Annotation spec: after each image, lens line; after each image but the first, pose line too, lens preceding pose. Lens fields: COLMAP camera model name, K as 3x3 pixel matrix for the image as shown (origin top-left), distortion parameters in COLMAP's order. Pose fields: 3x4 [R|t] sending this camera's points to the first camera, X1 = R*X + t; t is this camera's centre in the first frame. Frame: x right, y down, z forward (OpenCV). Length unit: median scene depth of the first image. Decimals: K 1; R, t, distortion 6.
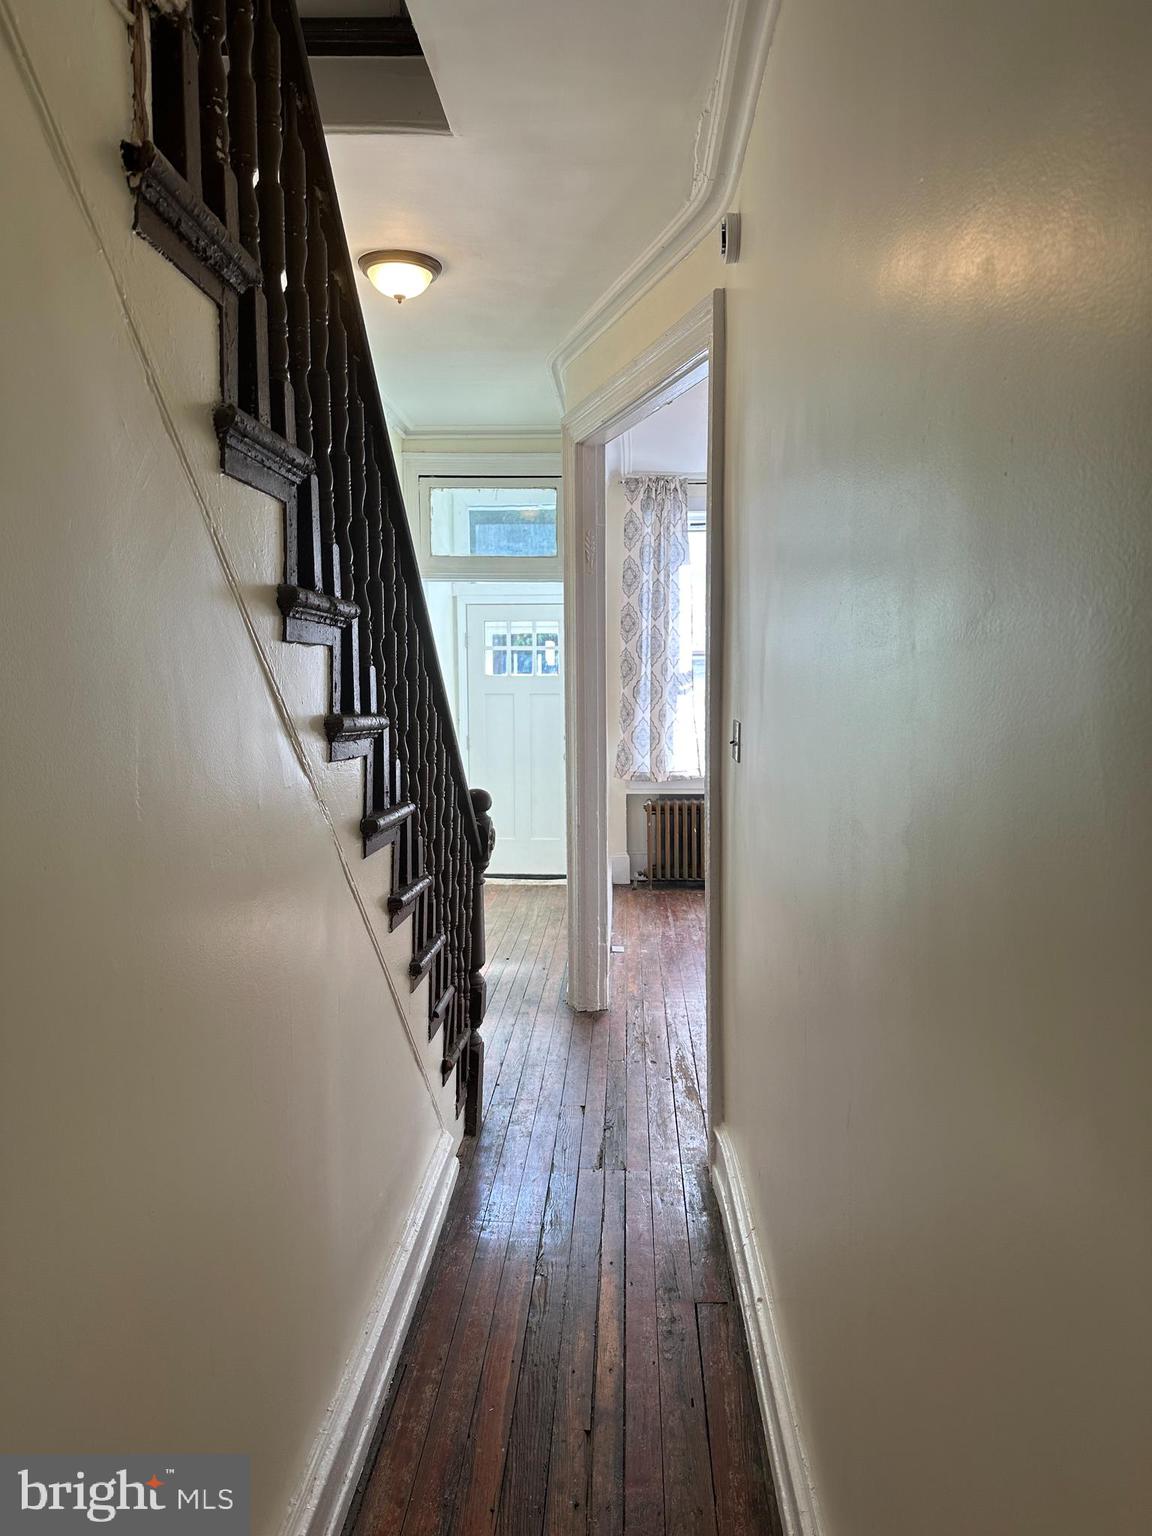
lens RADIAL K [[1083.1, 0, 583.4], [0, 1083.1, 787.1], [0, 0, 1]] dist [0.042413, -0.004229]
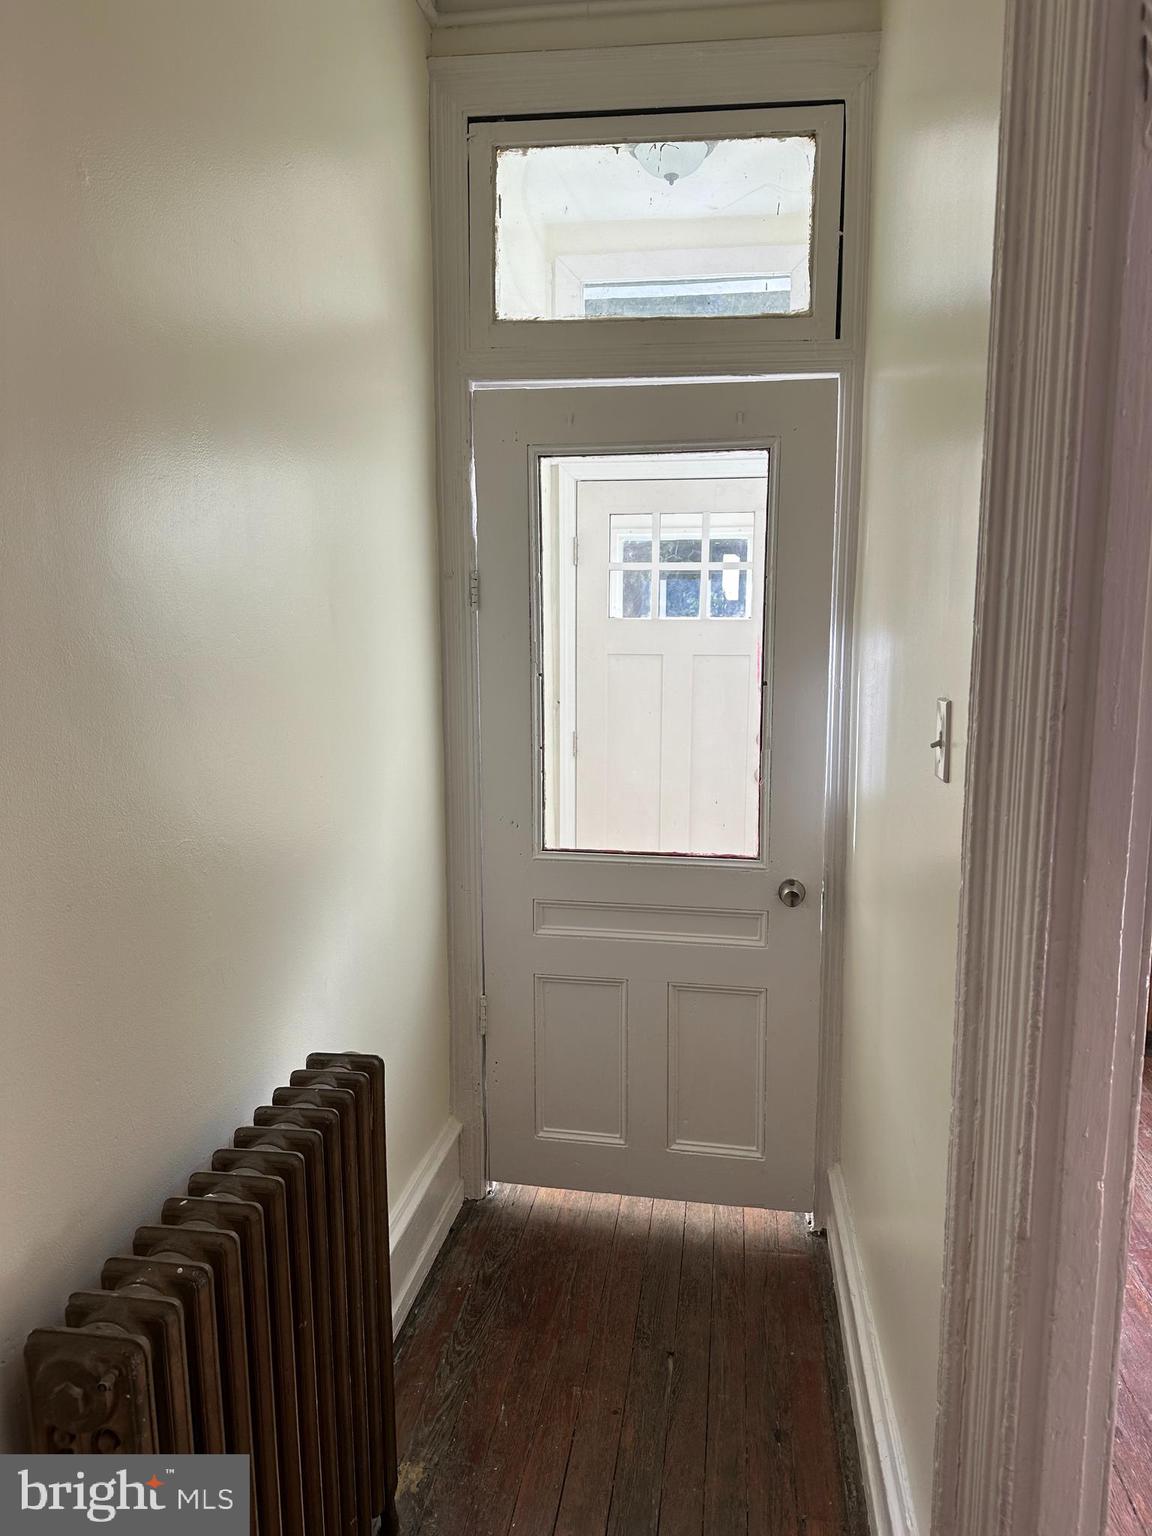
lens RADIAL K [[1083.1, 0, 583.4], [0, 1083.1, 787.1], [0, 0, 1]] dist [0.042413, -0.004229]
pose [[0.995993, 0.023777, -0.086209, -0.055128], [-0.018946, 0.998227, 0.056424, -0.049954], [0.087398, -0.054565, 0.994678, 0.463338]]
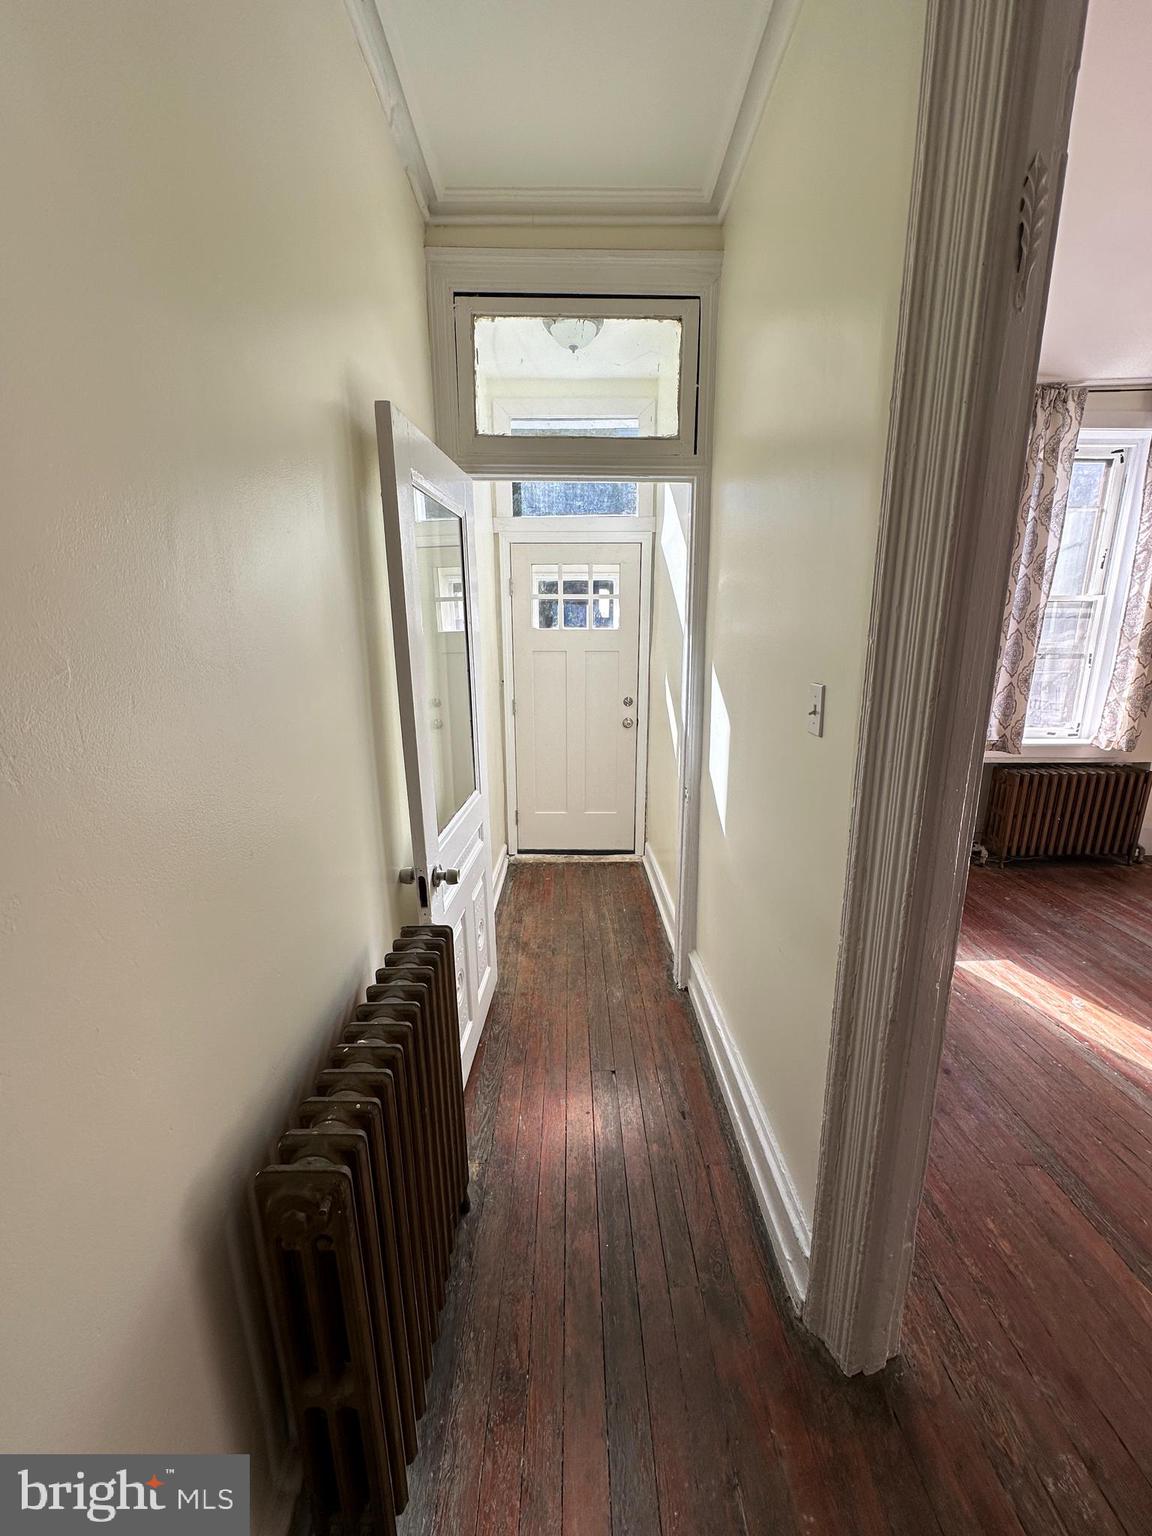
lens RADIAL K [[615.2, 0, 576.0], [0, 615.2, 768.0], [0, 0, 1]] dist [-0.001098, 0.030312]
pose [[0.998184, -0.011097, 0.059215, -0.086031], [0.003479, 0.991868, 0.127227, -0.054613], [-0.060145, -0.126789, 0.990105, 0.491685]]
